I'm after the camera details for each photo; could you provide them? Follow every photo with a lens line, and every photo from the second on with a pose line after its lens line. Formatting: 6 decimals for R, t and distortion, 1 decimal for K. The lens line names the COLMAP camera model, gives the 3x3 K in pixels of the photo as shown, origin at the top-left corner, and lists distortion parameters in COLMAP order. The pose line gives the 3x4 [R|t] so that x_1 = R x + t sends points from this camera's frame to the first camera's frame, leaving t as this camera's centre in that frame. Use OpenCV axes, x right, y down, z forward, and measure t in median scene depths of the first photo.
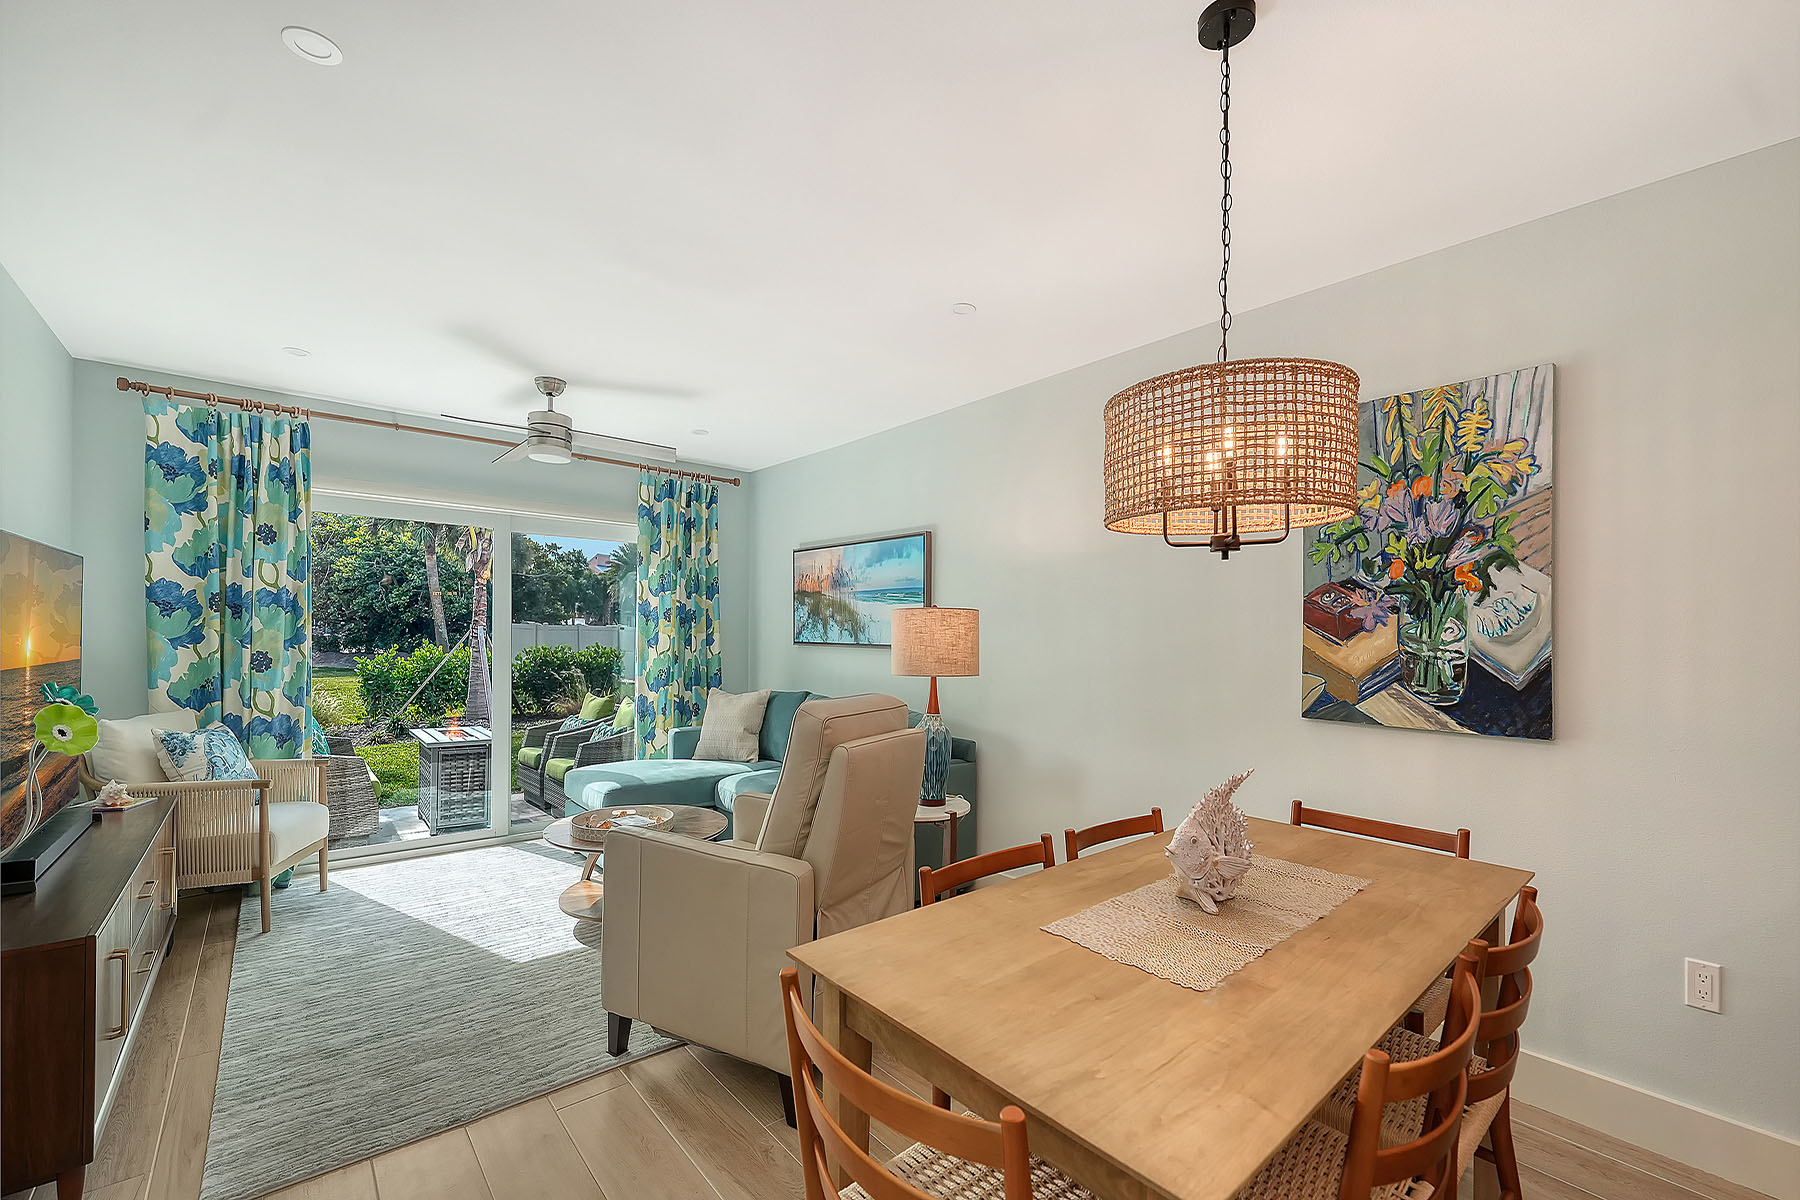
lens RADIAL K [[728.7, 0, 864.7], [0, 728.7, 646.0], [0, 0, 1]] dist [-0.006435, -0.000644]
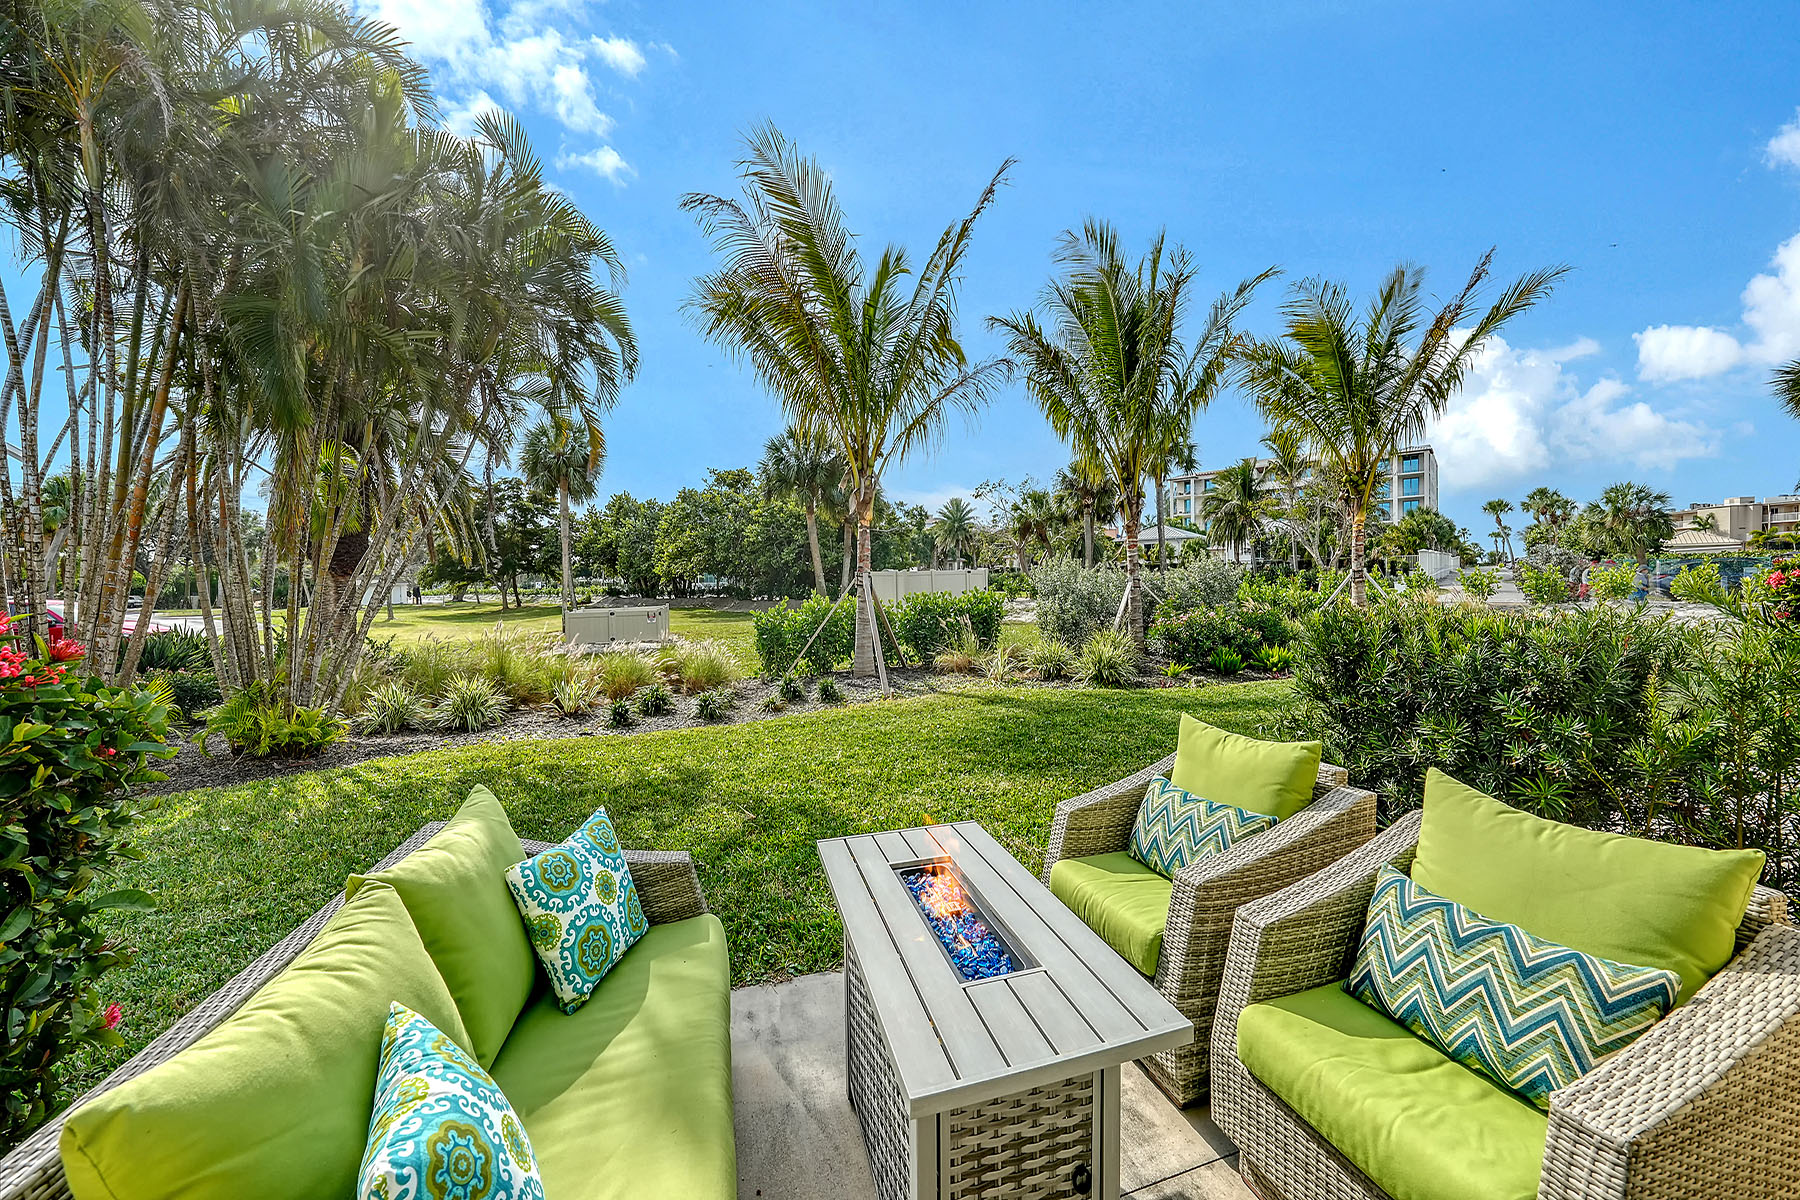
lens RADIAL K [[612.2, 0, 855.6], [0, 612.2, 555.4], [0, 0, 1]] dist [-0.000215, -0.000720]
pose [[0.894006, -0.058039, -0.444280, -0.646216], [0.035811, 0.997658, -0.058269, -0.016439], [0.446622, 0.036182, 0.893991, 1.013486]]
